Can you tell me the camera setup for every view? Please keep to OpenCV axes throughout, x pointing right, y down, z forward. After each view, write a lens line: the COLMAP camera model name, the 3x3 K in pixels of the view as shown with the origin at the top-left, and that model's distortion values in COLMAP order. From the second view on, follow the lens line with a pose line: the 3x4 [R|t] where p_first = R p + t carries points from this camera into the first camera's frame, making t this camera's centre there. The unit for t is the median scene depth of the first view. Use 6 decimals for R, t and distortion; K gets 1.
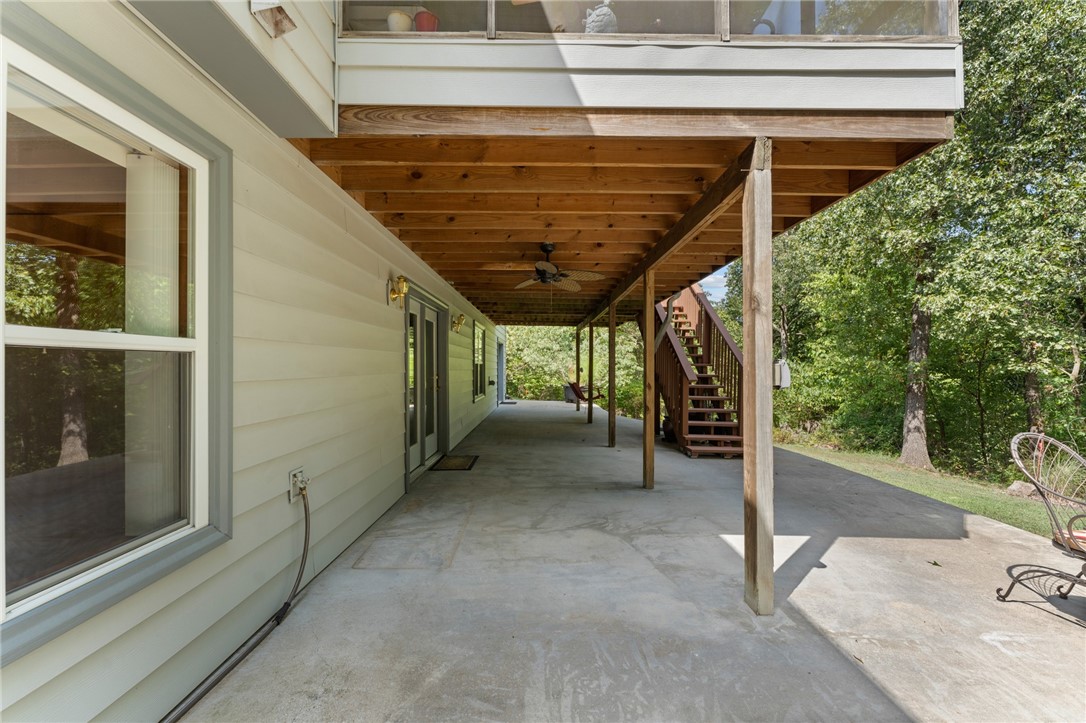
lens RADIAL K [[437.5, 0, 541.5], [0, 437.5, 367.1], [0, 0, 1]] dist [0.001294, 0.000219]
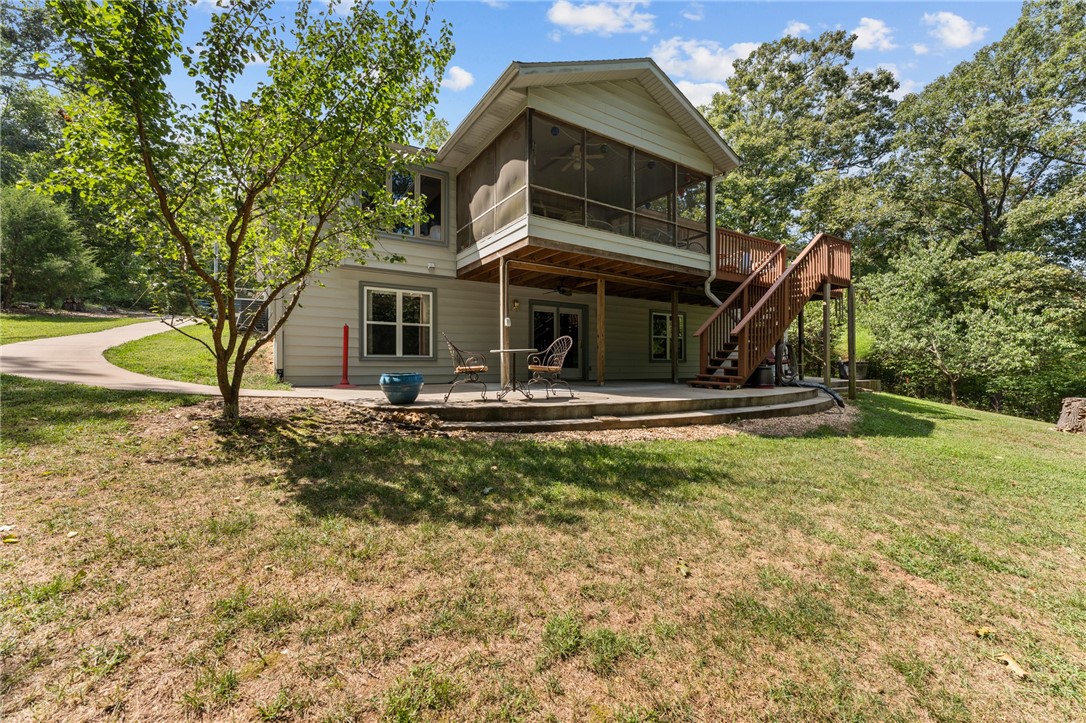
lens RADIAL K [[437.5, 0, 541.5], [0, 437.5, 367.1], [0, 0, 1]] dist [0.001294, 0.000219]
pose [[0.537388, -0.003094, -0.843329, 1.920087], [0.002480, 0.999995, -0.002089, 0.203911], [0.843331, -0.000969, 0.537393, -0.340107]]
